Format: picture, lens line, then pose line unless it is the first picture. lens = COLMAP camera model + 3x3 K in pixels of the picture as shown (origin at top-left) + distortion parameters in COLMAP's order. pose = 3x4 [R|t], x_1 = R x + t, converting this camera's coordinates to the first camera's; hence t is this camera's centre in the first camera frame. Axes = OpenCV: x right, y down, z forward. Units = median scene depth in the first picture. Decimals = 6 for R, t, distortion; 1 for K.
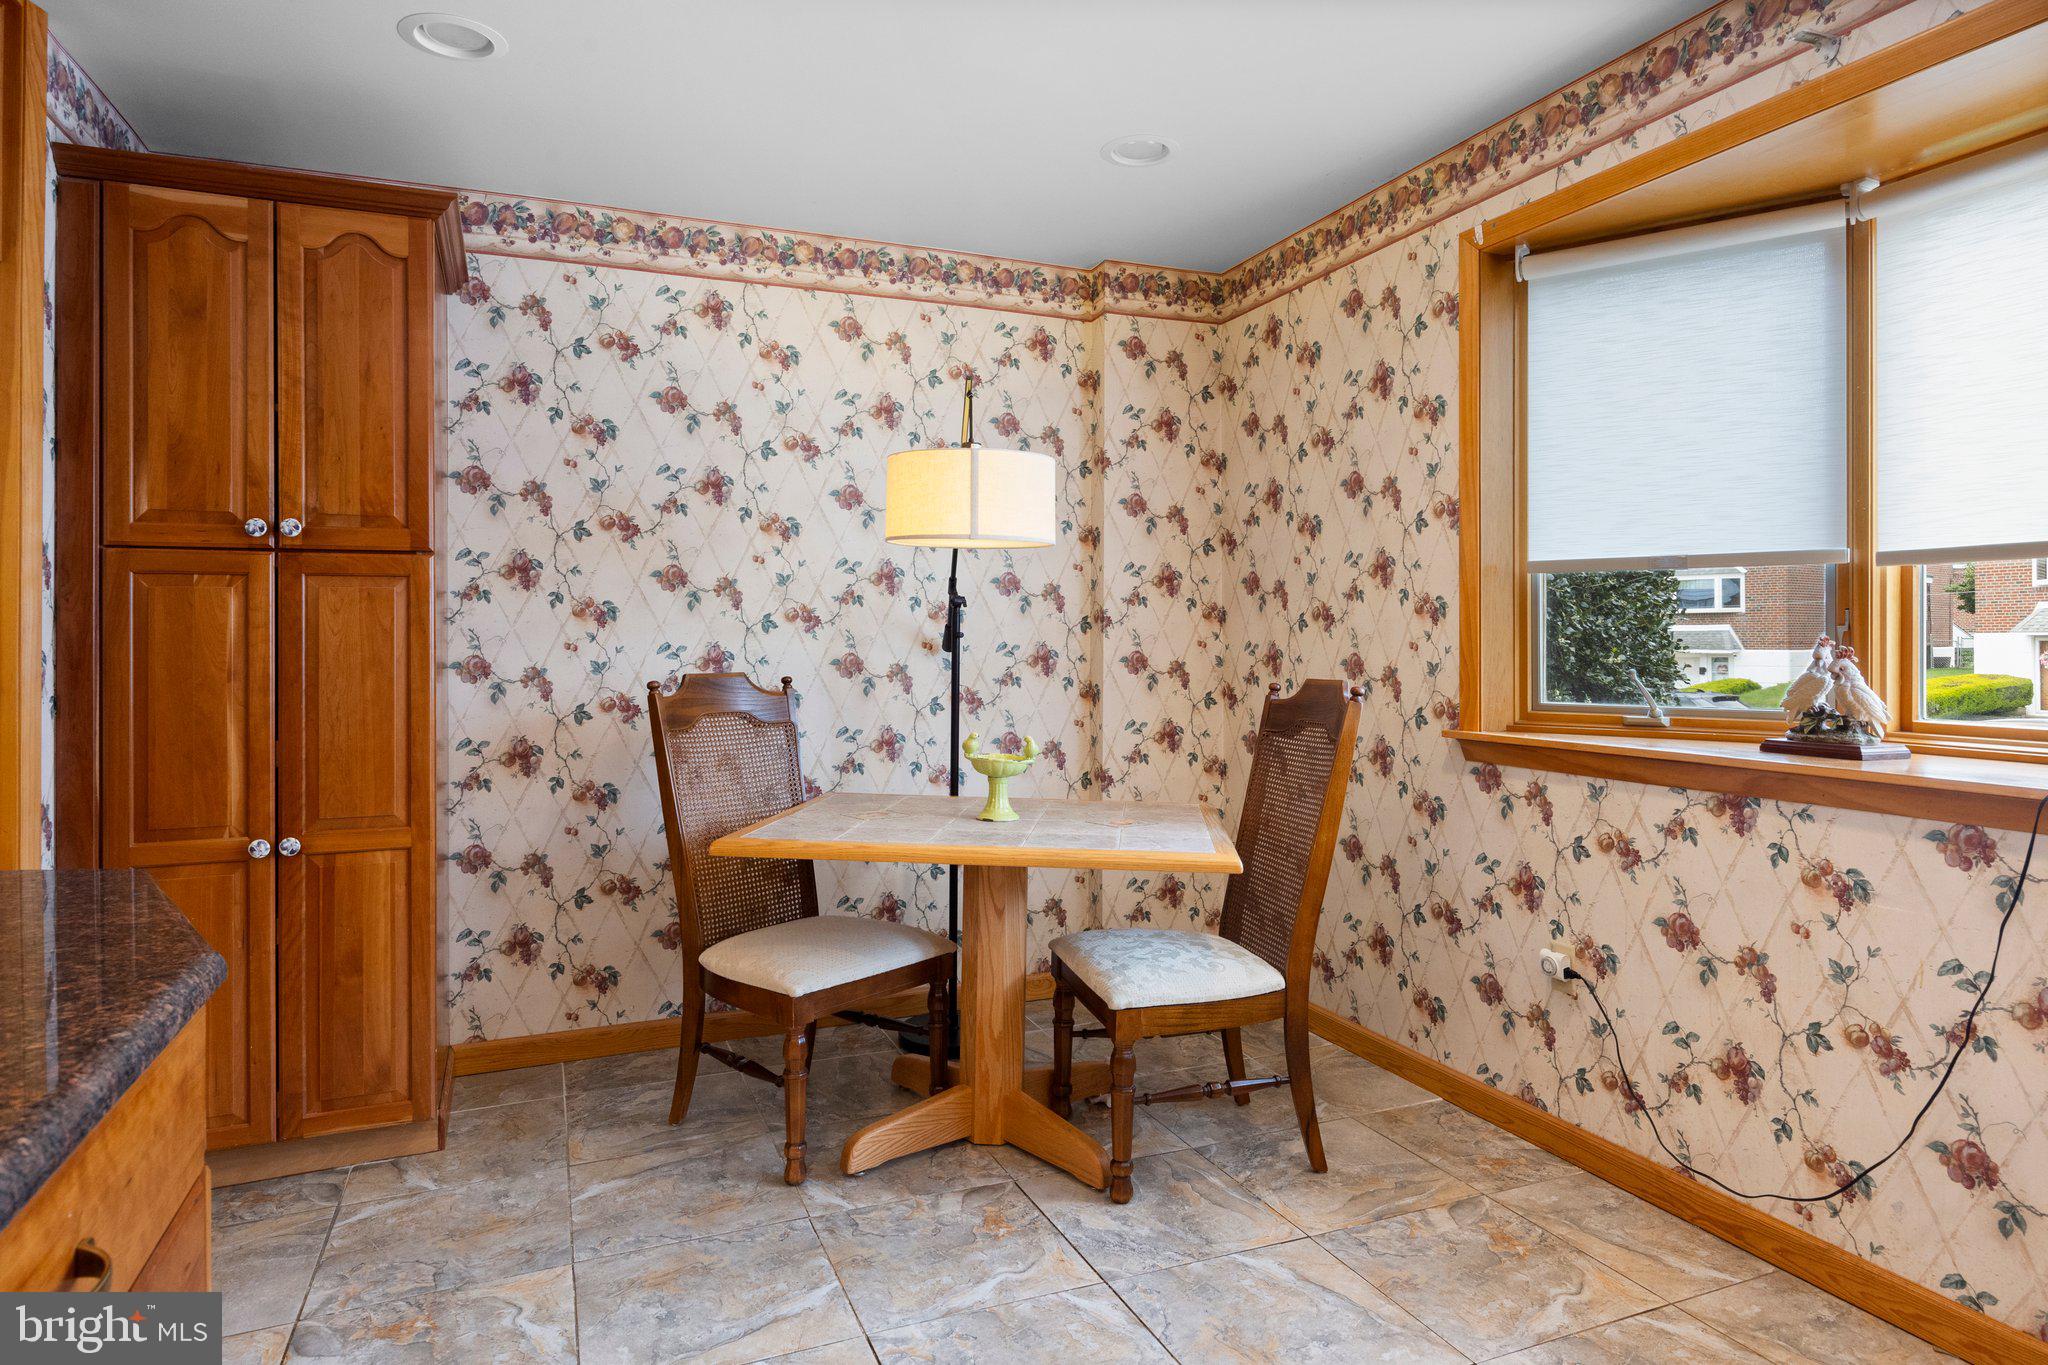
lens RADIAL K [[1181.8, 0, 1028.4], [0, 1181.8, 640.7], [0, 0, 1]] dist [0.000157, -0.000343]
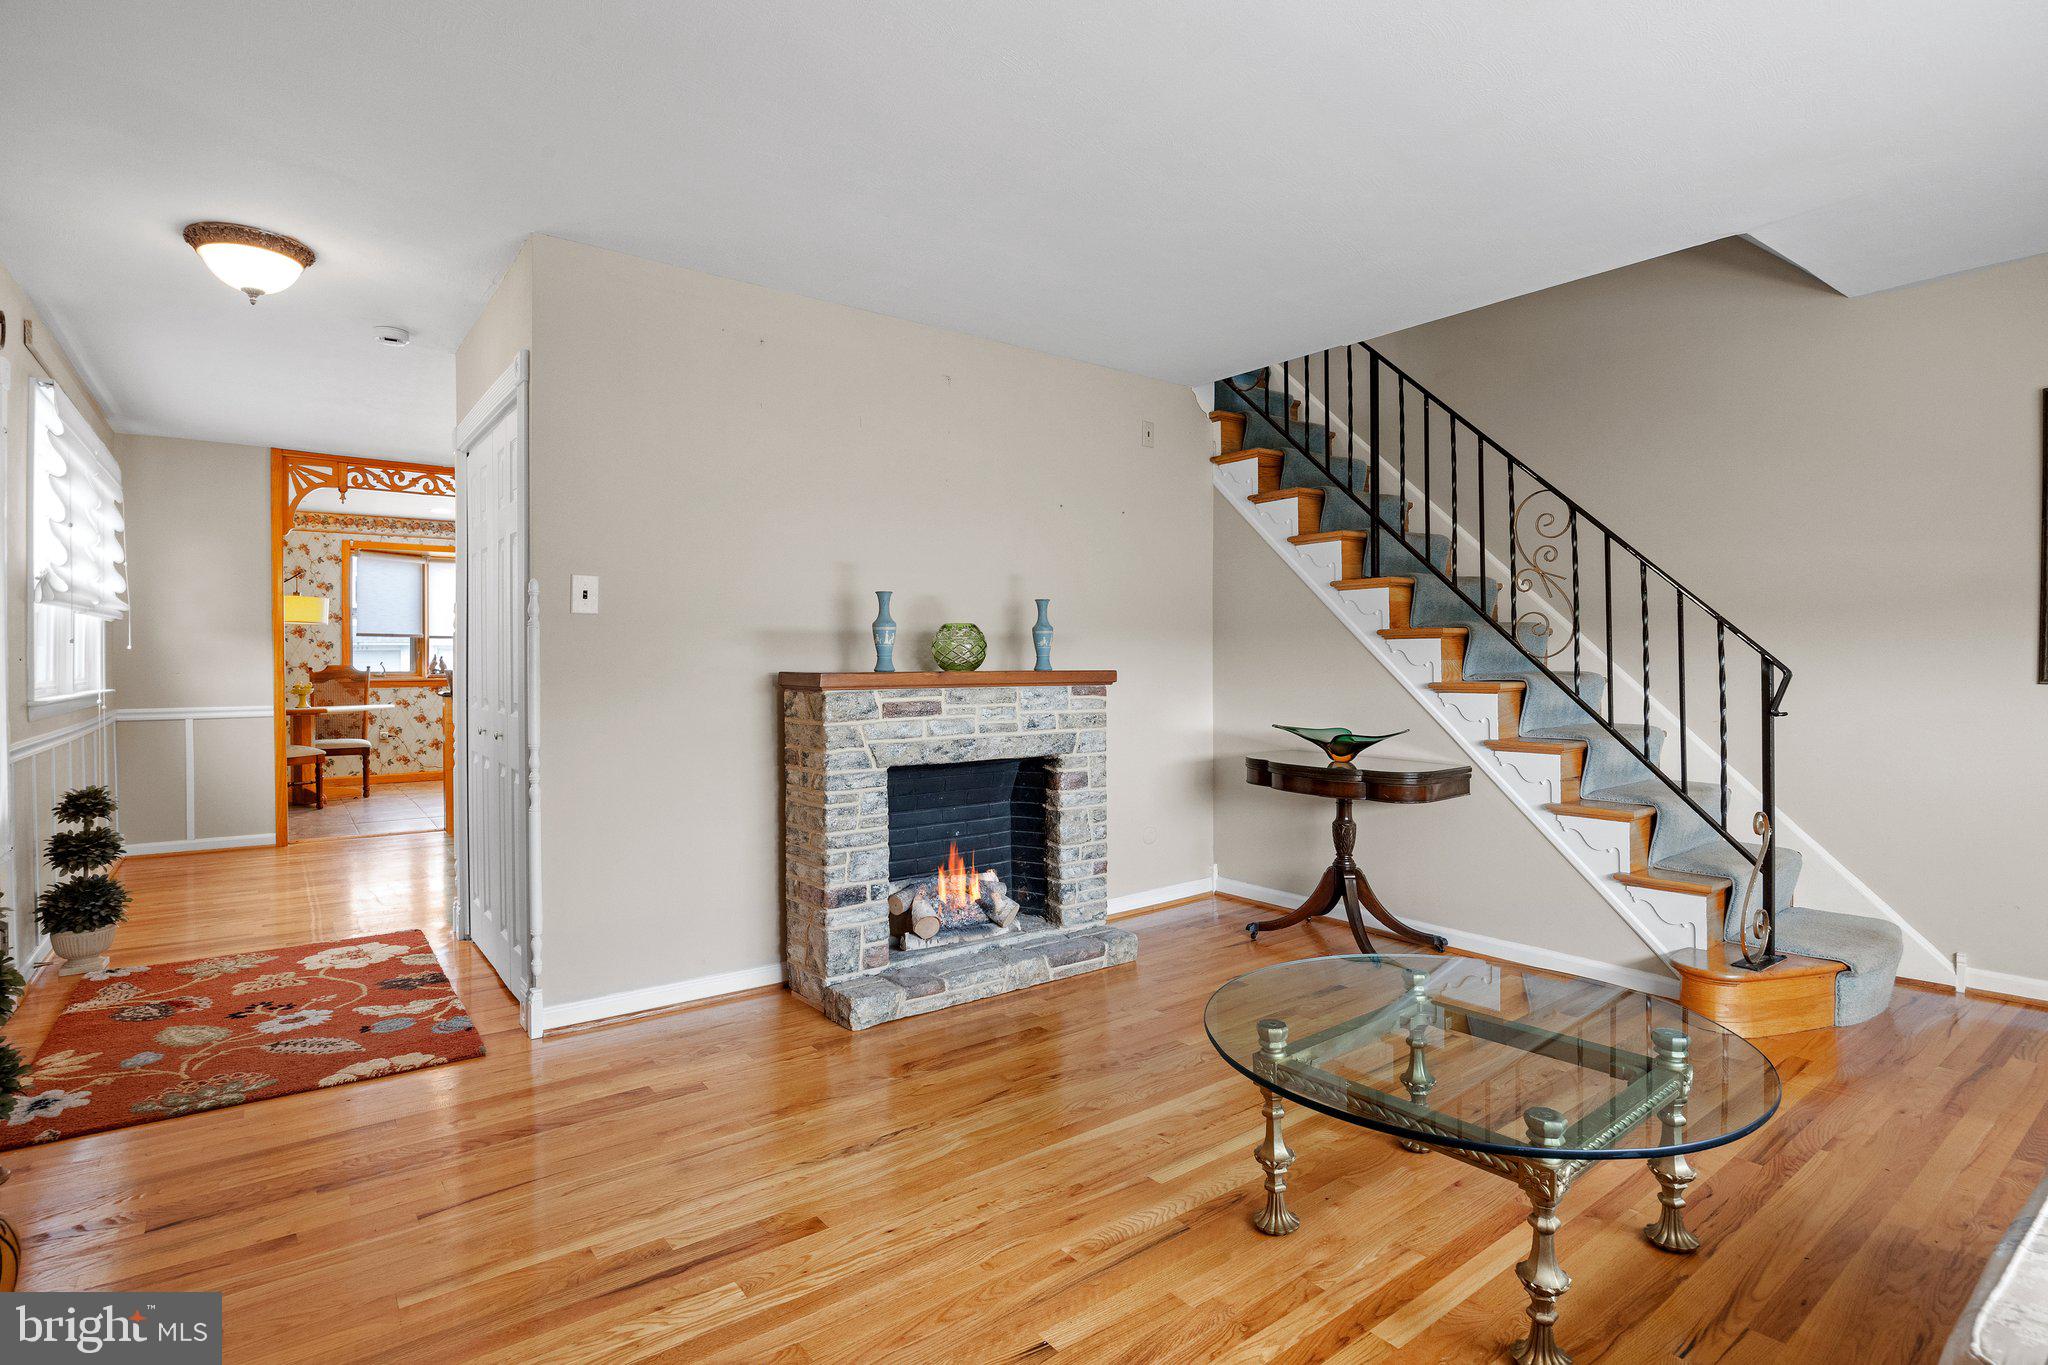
lens RADIAL K [[1013.6, 0, 1029.9], [0, 1013.6, 662.8], [0, 0, 1]] dist [-0.015838, 0.001225]
pose [[-0.253217, -0.001092, 0.967409, -3.516528], [0.007095, 0.999970, 0.002985, 0.034928], [-0.967383, 0.007620, -0.253202, -0.263035]]
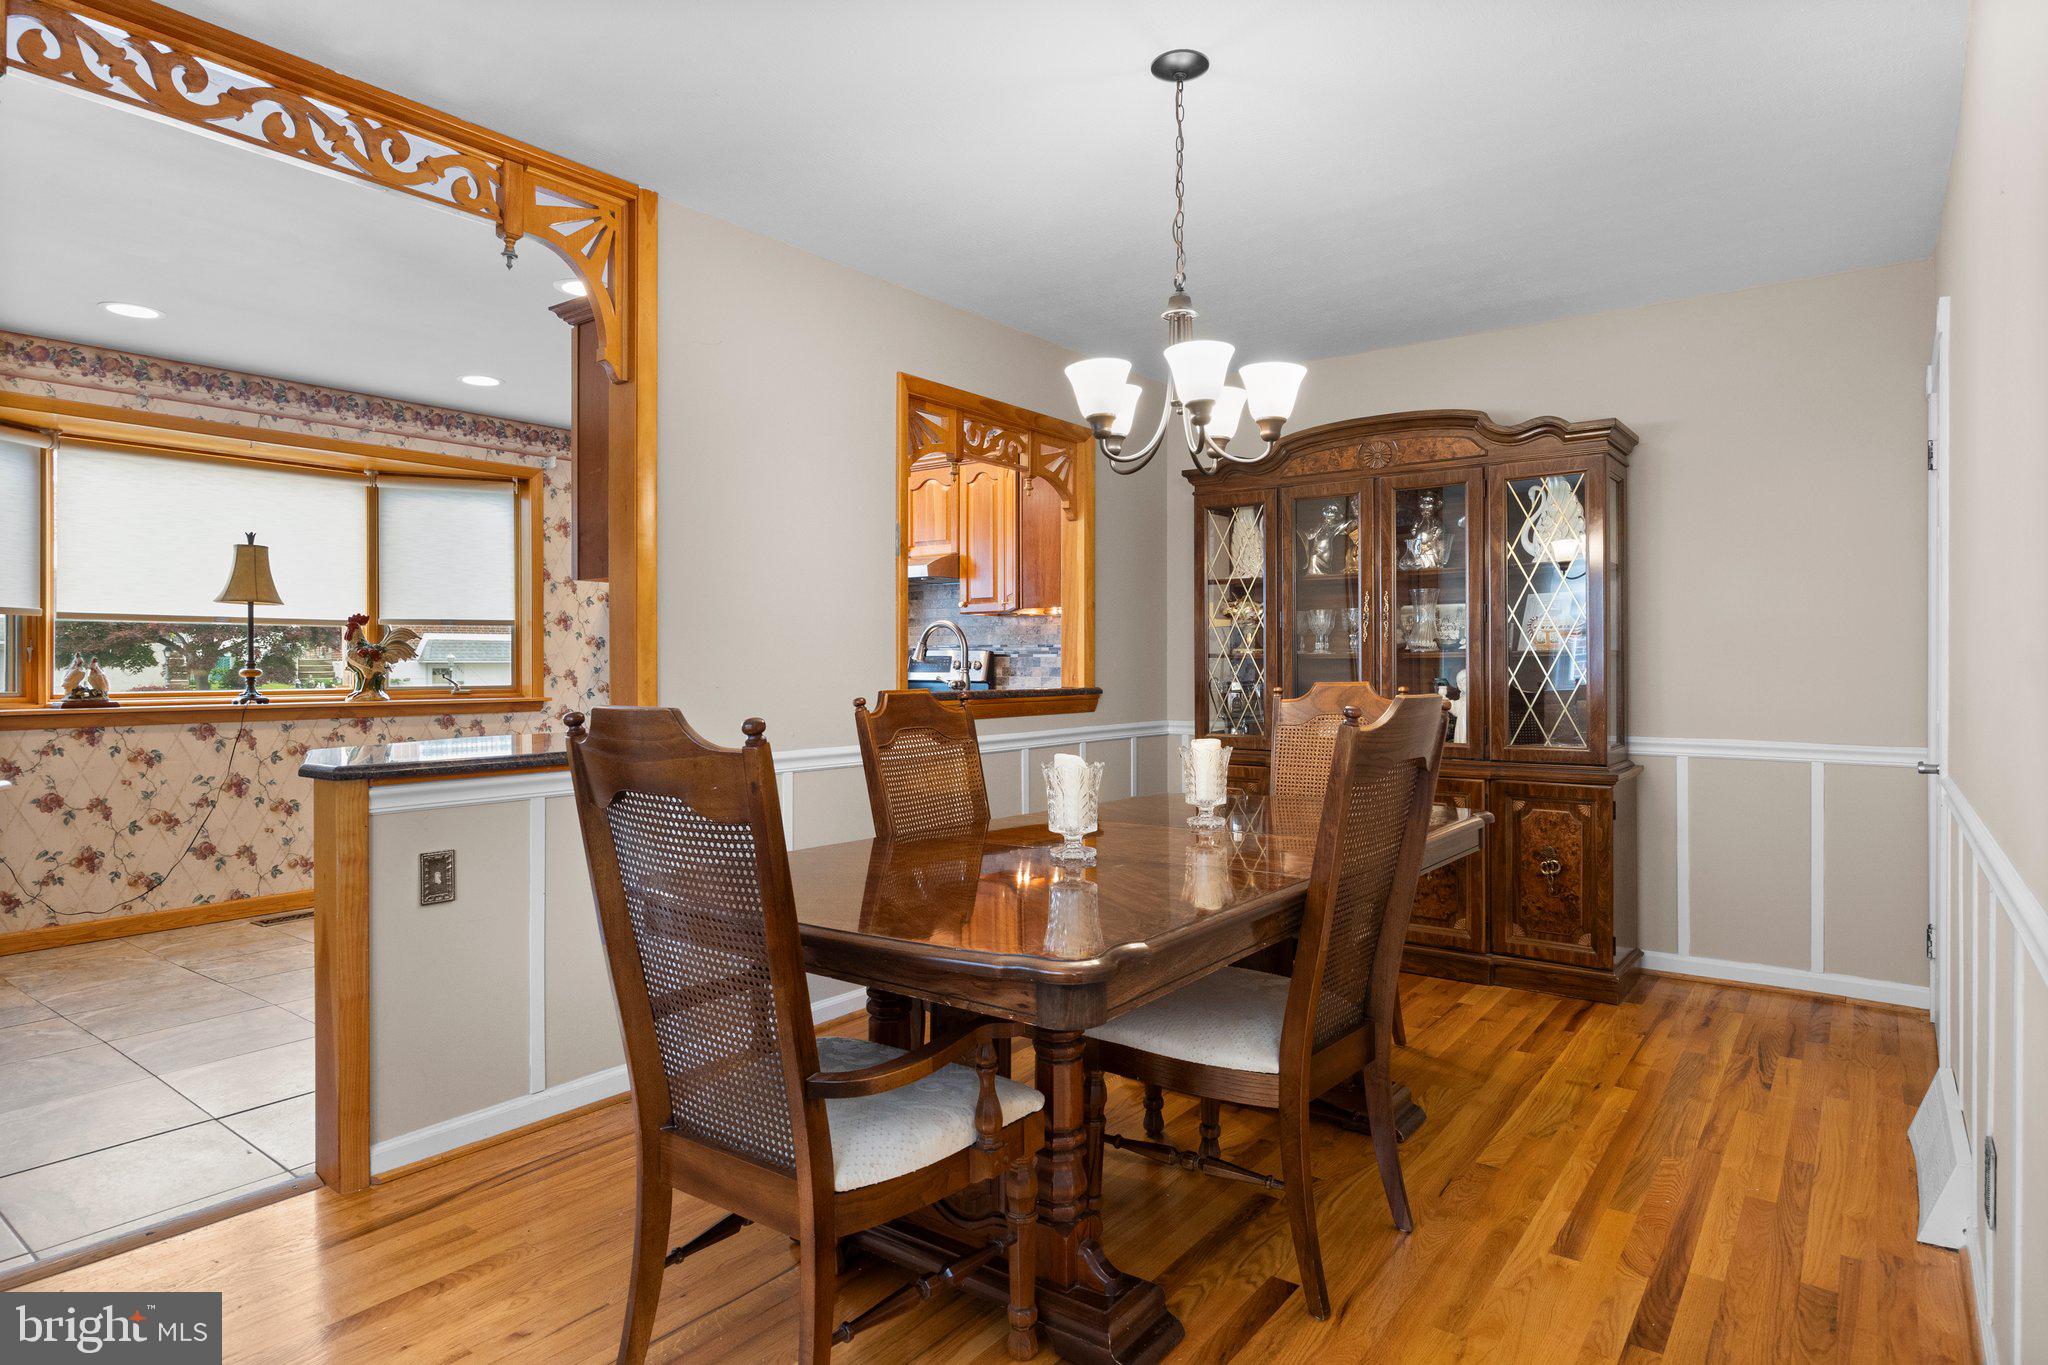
lens RADIAL K [[1137.9, 0, 1026.2], [0, 1137.9, 668.0], [0, 0, 1]] dist [0.000053, -0.001687]
pose [[-0.507156, 0.005937, 0.861834, -1.750808], [0.009603, 0.999953, -0.001237, 0.038894], [-0.861801, 0.007649, -0.507189, 0.522268]]
